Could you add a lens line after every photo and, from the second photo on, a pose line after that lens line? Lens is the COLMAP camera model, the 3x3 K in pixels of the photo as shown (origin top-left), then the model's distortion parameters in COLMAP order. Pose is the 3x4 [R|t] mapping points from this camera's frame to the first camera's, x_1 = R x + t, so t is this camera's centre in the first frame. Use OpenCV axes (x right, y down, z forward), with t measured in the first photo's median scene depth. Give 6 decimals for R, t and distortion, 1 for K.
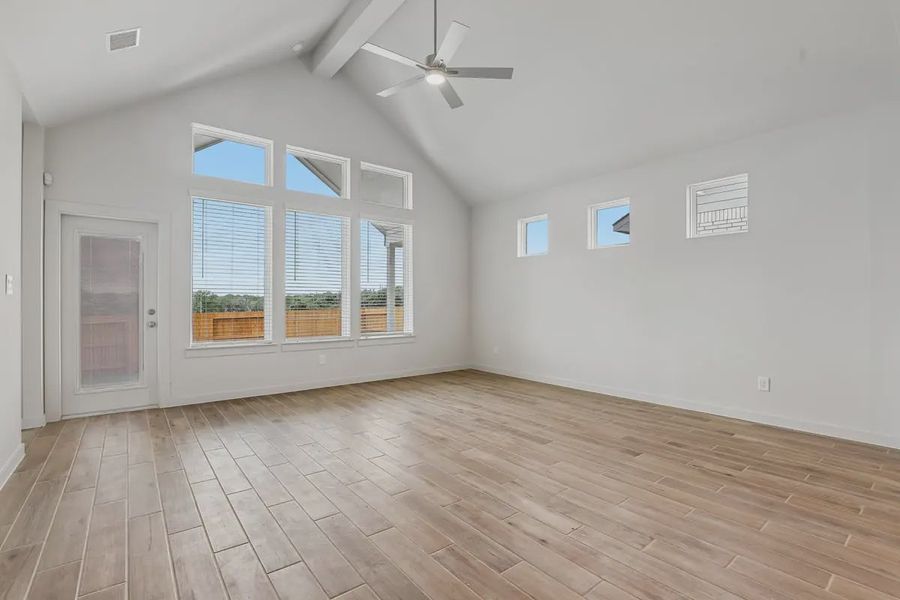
lens RADIAL K [[411.4, 0, 452.0], [0, 411.4, 304.0], [0, 0, 1]] dist [-0.021196, 0.000254]
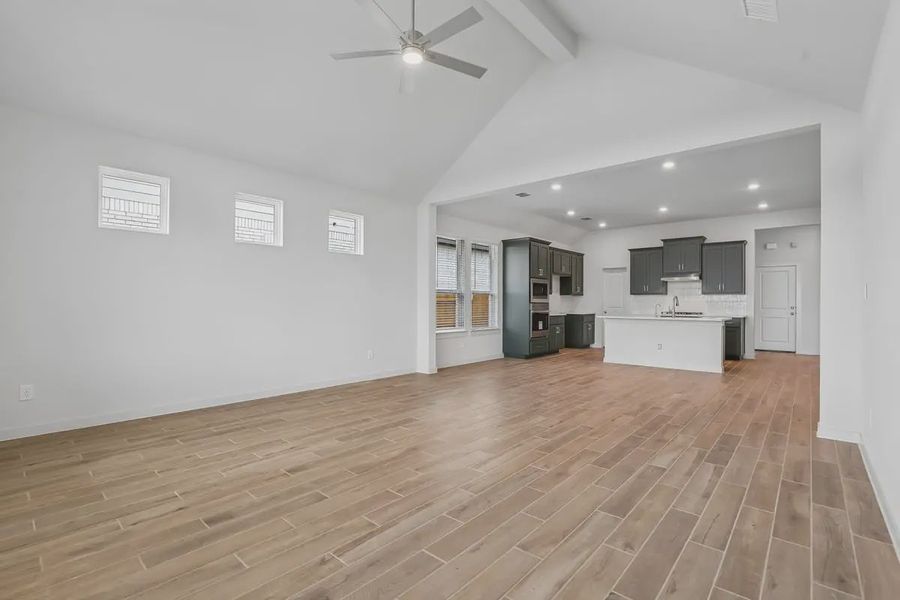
lens RADIAL K [[434.8, 0, 444.8], [0, 434.8, 303.3], [0, 0, 1]] dist [-0.019345, 0.000472]
pose [[-0.177794, -0.004666, 0.984057, -0.742585], [0.000813, 0.999988, 0.004888, -0.007136], [-0.984067, 0.001669, -0.177788, 0.810461]]
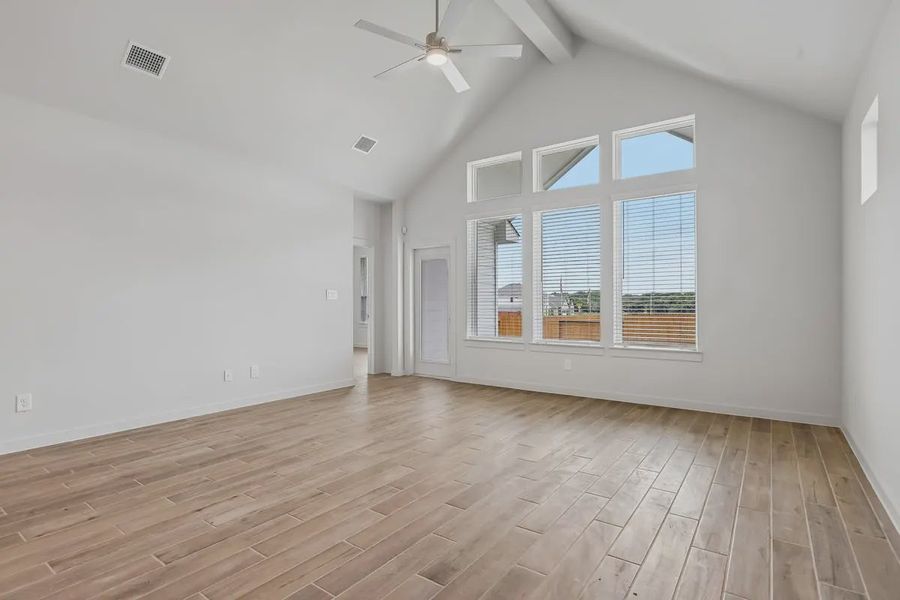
lens RADIAL K [[434.8, 0, 444.8], [0, 434.8, 303.3], [0, 0, 1]] dist [-0.019345, 0.000472]
pose [[0.277917, -0.000828, -0.960605, 0.658895], [-0.003606, 0.999992, -0.001905, -0.001516], [0.960598, 0.003993, 0.277912, 0.551654]]
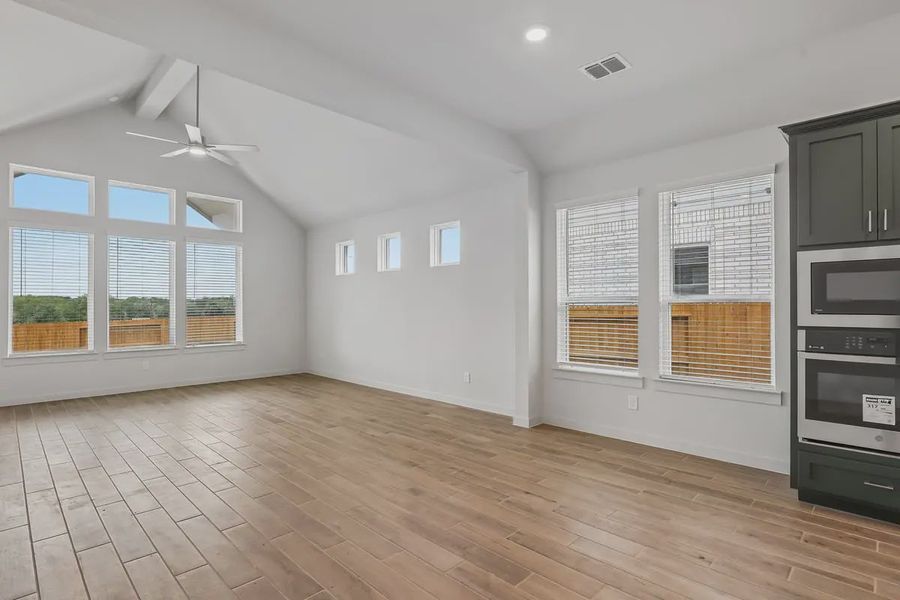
lens RADIAL K [[434.8, 0, 444.8], [0, 434.8, 303.3], [0, 0, 1]] dist [-0.019345, 0.000472]
pose [[0.991284, 0.000240, 0.131744, 0.418425], [0.001484, 0.999914, -0.012992, -0.025444], [-0.131736, 0.013074, 0.991199, -0.353743]]
